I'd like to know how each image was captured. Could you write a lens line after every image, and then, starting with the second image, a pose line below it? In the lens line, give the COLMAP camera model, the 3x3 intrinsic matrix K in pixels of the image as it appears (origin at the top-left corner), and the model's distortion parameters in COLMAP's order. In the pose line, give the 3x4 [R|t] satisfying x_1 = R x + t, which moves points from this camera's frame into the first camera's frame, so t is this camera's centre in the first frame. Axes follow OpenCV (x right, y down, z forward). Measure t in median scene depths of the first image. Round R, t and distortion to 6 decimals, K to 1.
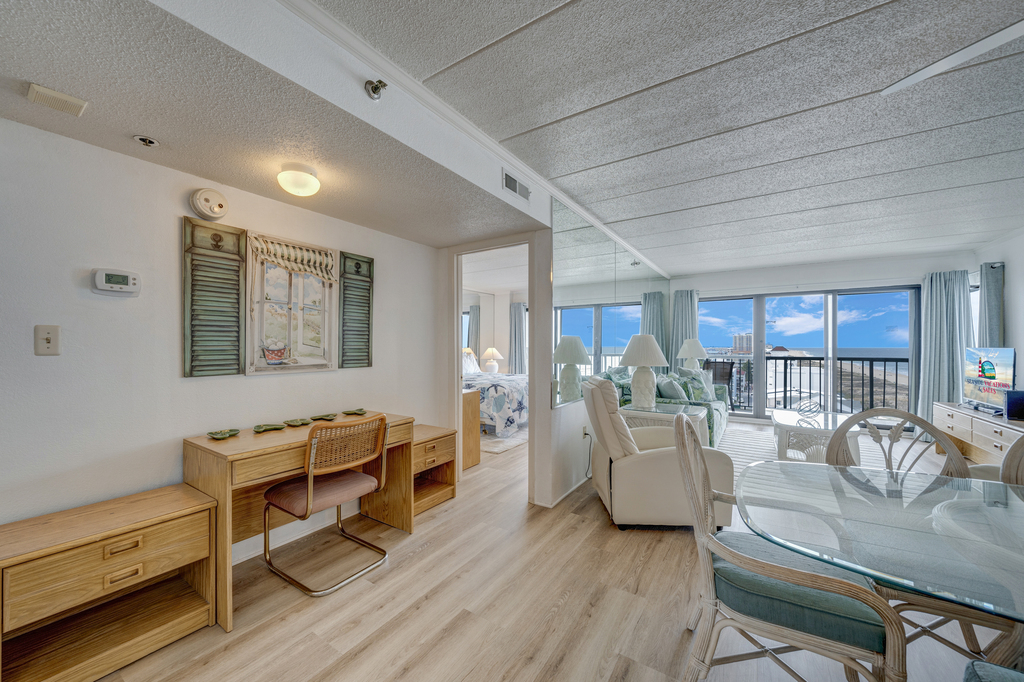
lens RADIAL K [[377.1, 0, 504.1], [0, 377.1, 345.7], [0, 0, 1]] dist [-0.002736, -0.000091]
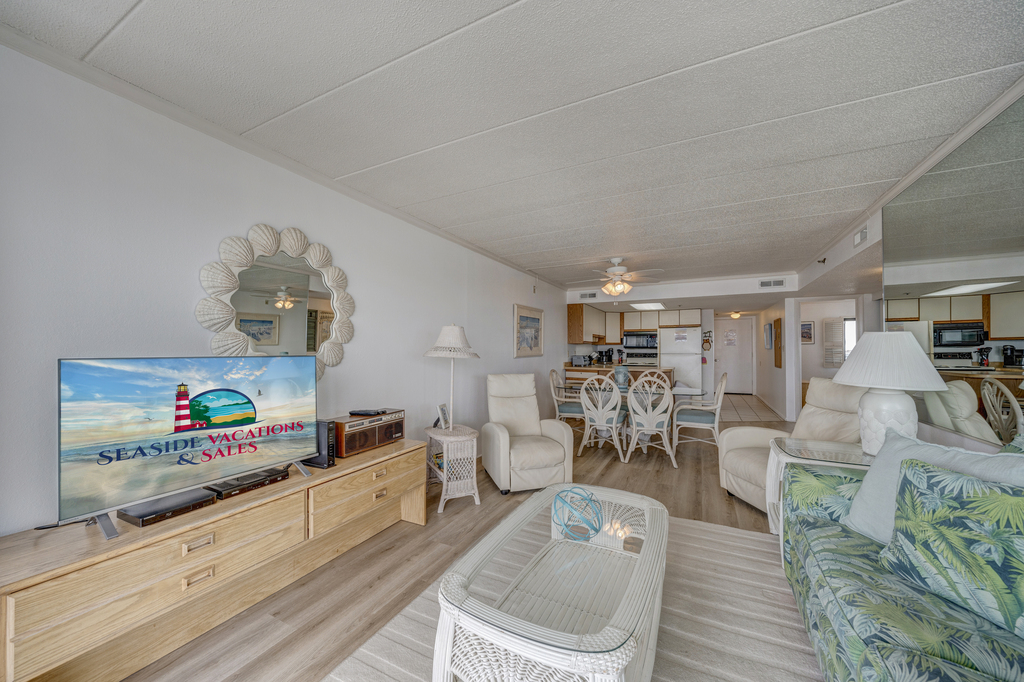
lens RADIAL K [[377.1, 0, 504.1], [0, 377.1, 345.7], [0, 0, 1]] dist [-0.002736, -0.000091]
pose [[-0.993976, 0.001017, -0.109592, 1.437372], [0.002289, 0.999932, -0.011477, -0.003359], [0.109573, -0.011659, -0.993910, 2.136945]]
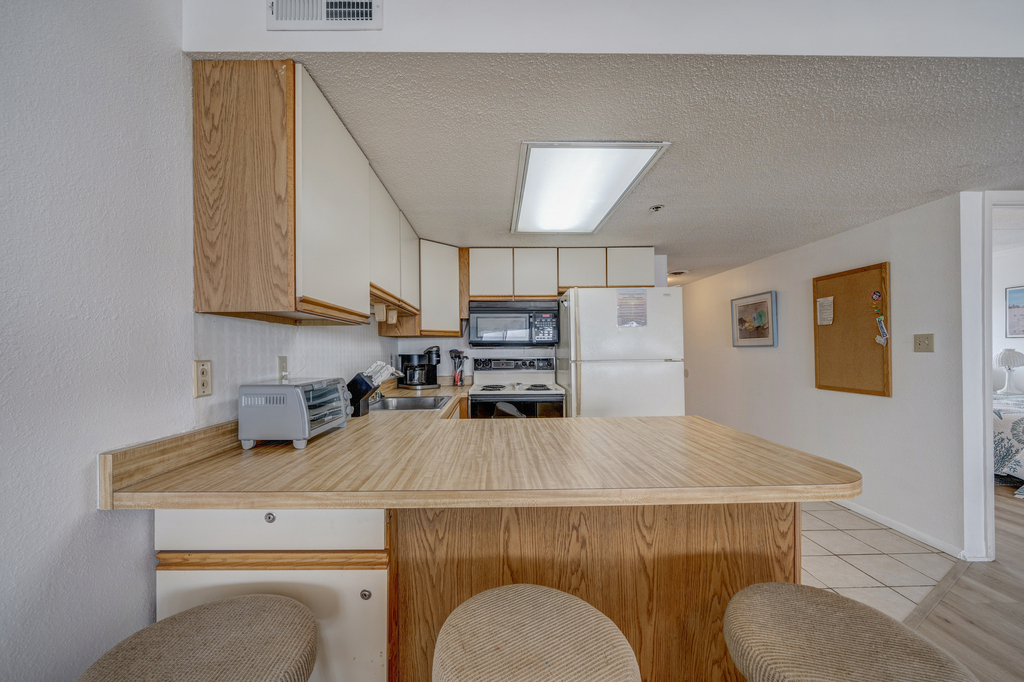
lens RADIAL K [[386.8, 0, 505.3], [0, 386.8, 350.1], [0, 0, 1]] dist [-0.001894, -0.000282]
pose [[-0.815541, 0.008887, -0.578631, 0.612255], [0.011996, 0.999927, -0.001550, -0.001304], [0.578575, -0.008205, -0.815588, -0.066788]]
